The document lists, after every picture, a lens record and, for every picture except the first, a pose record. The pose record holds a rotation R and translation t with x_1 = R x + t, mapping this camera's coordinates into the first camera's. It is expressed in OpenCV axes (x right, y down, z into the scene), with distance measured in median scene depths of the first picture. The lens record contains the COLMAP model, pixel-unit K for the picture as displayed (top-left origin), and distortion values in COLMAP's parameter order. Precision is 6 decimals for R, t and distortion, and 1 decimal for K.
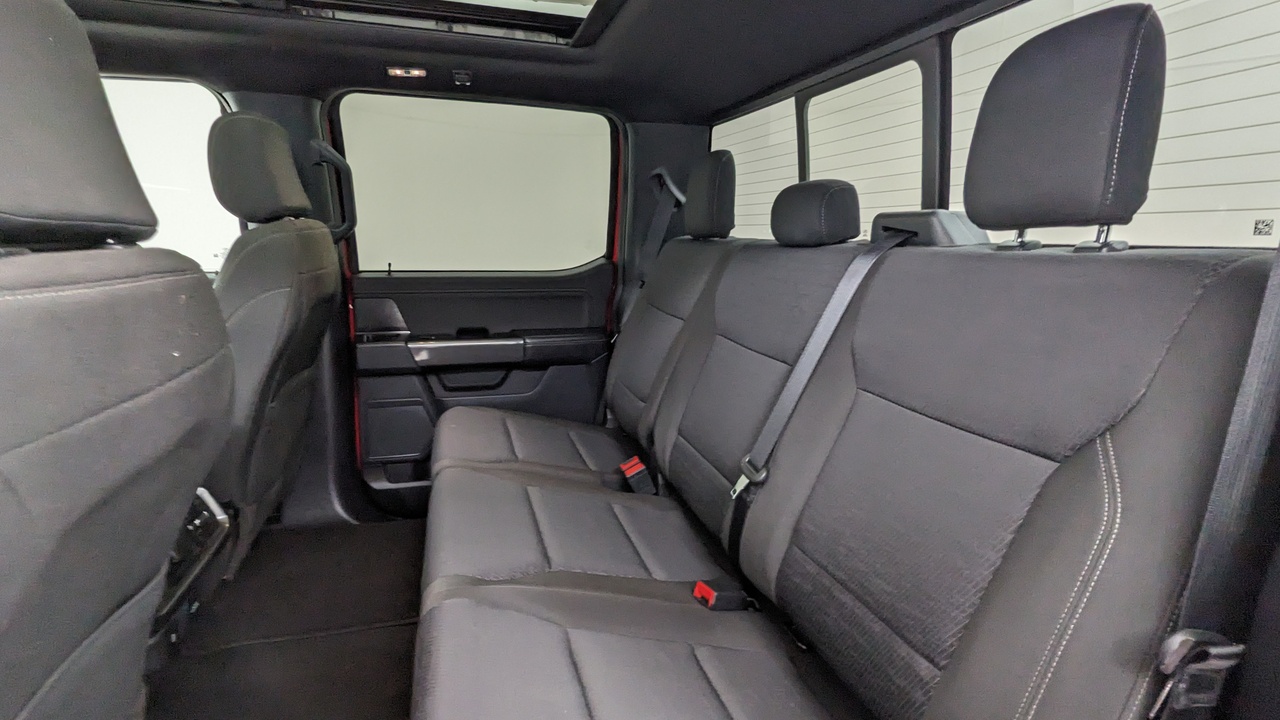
lens RADIAL K [[602.2, 0, 642.2], [0, 602.2, 359.4], [0, 0, 1]] dist [0.001006, -0.000614]
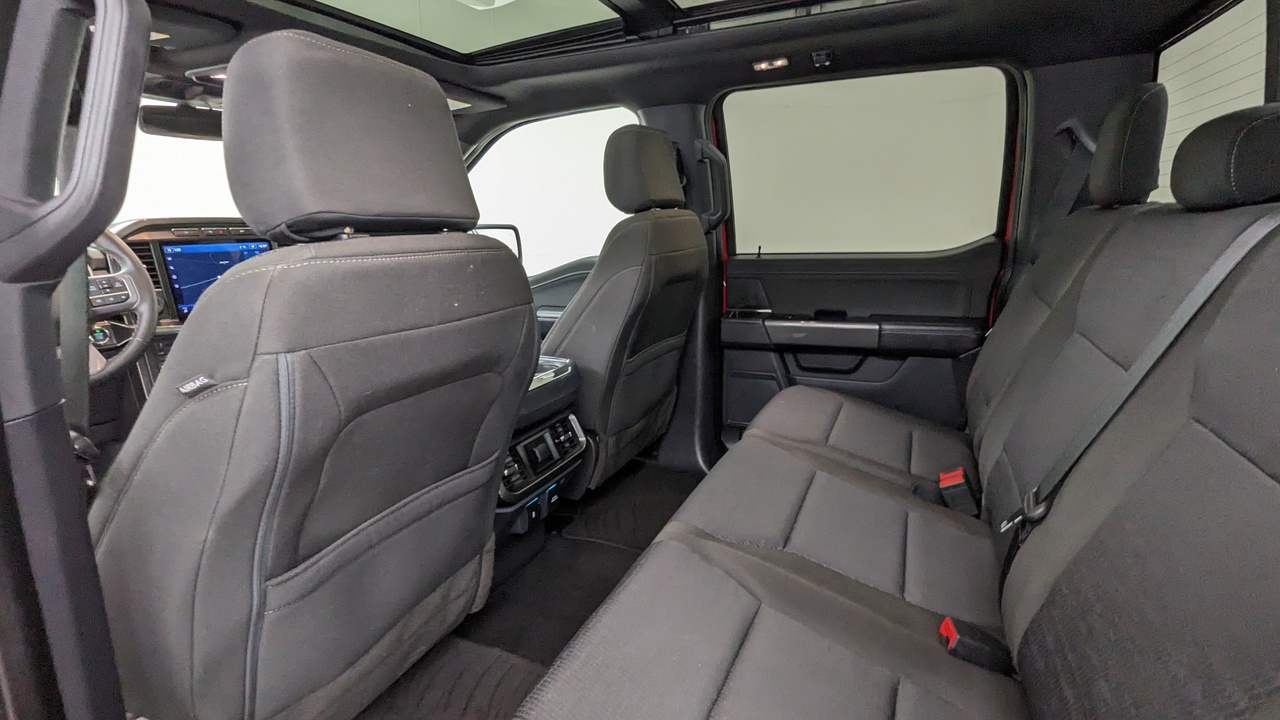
lens RADIAL K [[602.2, 0, 642.2], [0, 602.2, 359.4], [0, 0, 1]] dist [0.001006, -0.000614]
pose [[0.764421, 0.105322, -0.636057, 0.159050], [-0.090063, 0.994337, 0.056409, 0.000456], [0.638396, 0.014165, 0.769578, 0.043847]]
